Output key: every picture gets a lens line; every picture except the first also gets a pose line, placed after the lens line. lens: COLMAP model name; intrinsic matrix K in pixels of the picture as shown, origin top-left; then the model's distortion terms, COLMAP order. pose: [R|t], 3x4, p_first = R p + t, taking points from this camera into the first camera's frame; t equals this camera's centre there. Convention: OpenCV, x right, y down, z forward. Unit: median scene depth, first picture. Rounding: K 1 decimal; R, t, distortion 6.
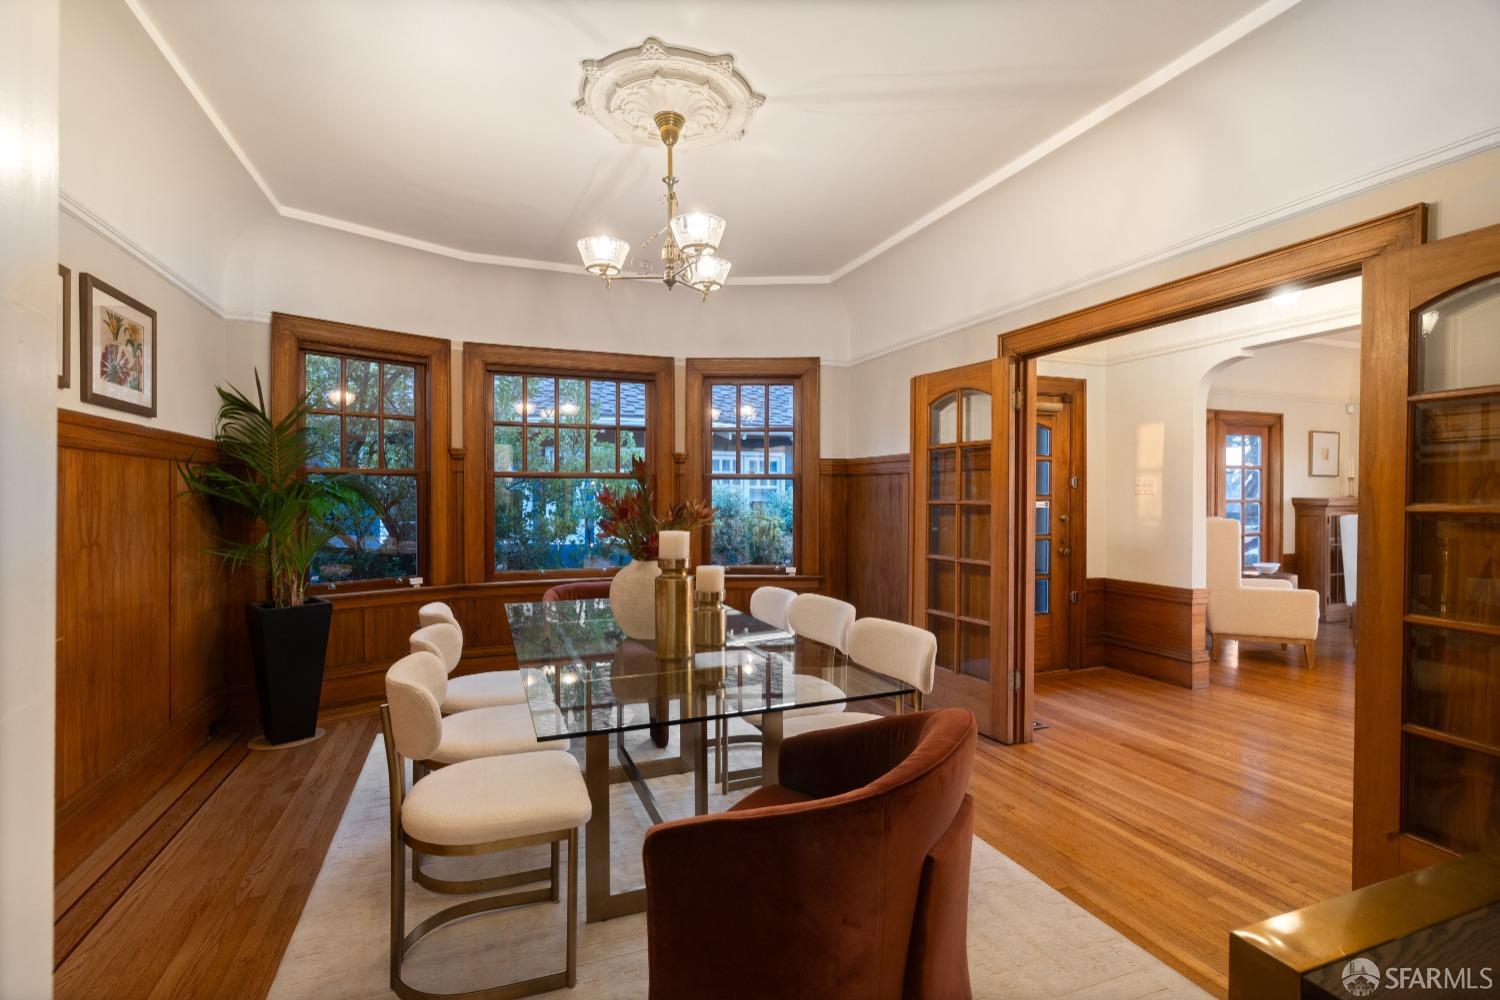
lens RADIAL K [[713.6, 0, 750.5], [0, 713.6, 501.2], [0, 0, 1]] dist [0.000428, 0.000005]
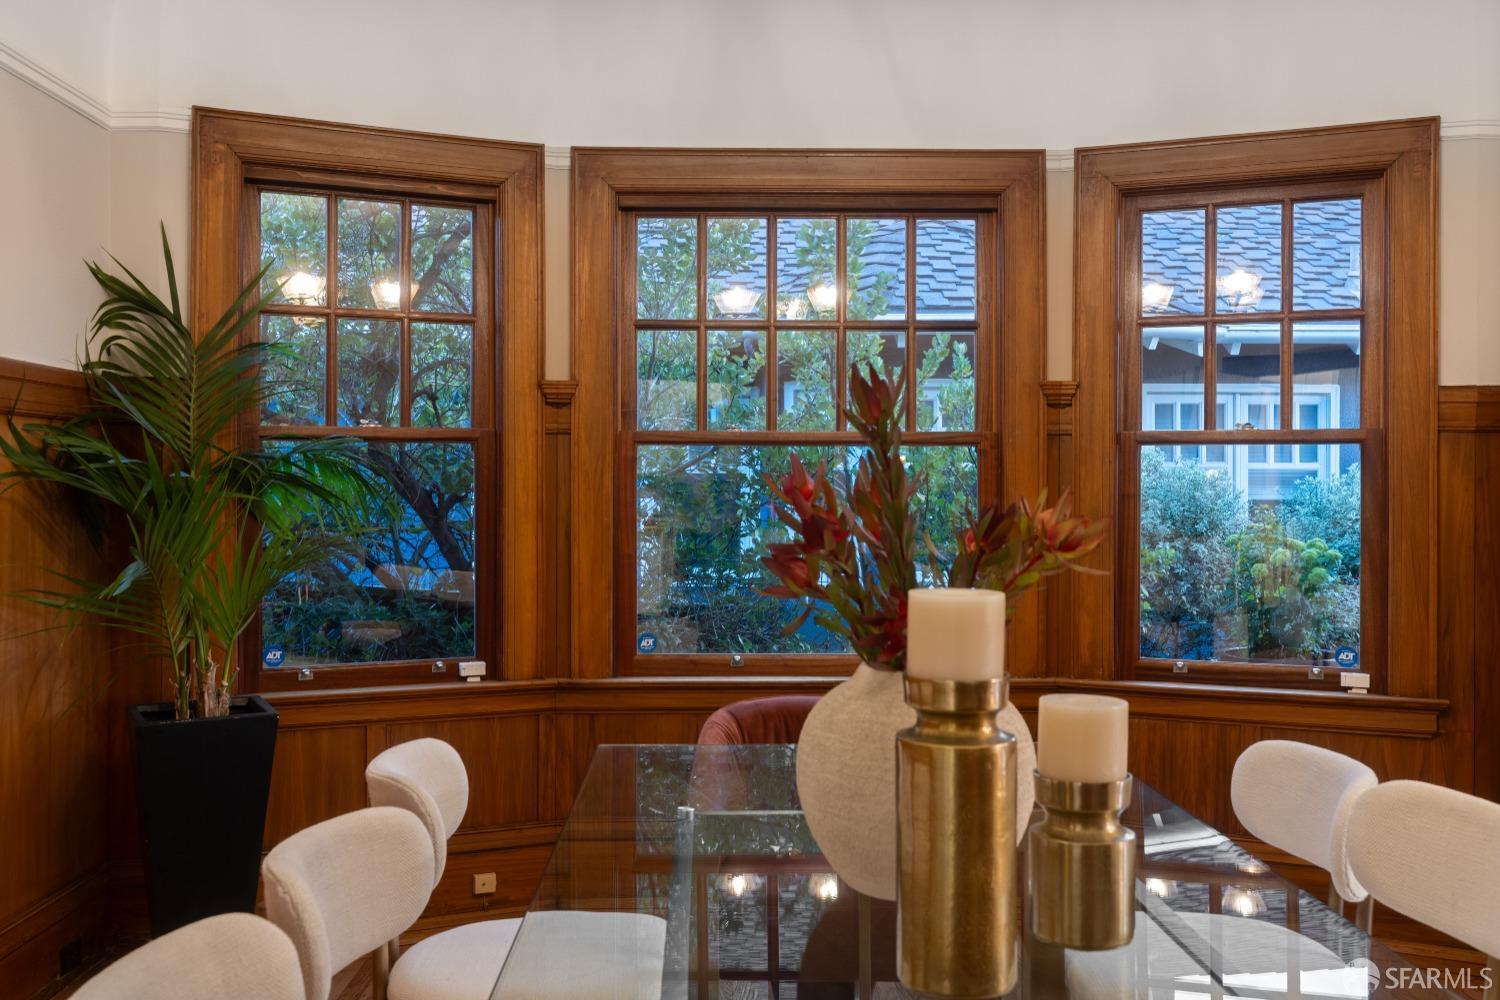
lens RADIAL K [[1380.0, 0, 743.4], [0, 1380.0, 485.6], [0, 0, 1]] dist [0.001113, 0.000000]
pose [[0.935733, -0.000159, -0.352708, 0.012060], [-0.003157, 0.999956, -0.008827, 0.000375], [0.352694, 0.009374, 0.935692, 0.213516]]
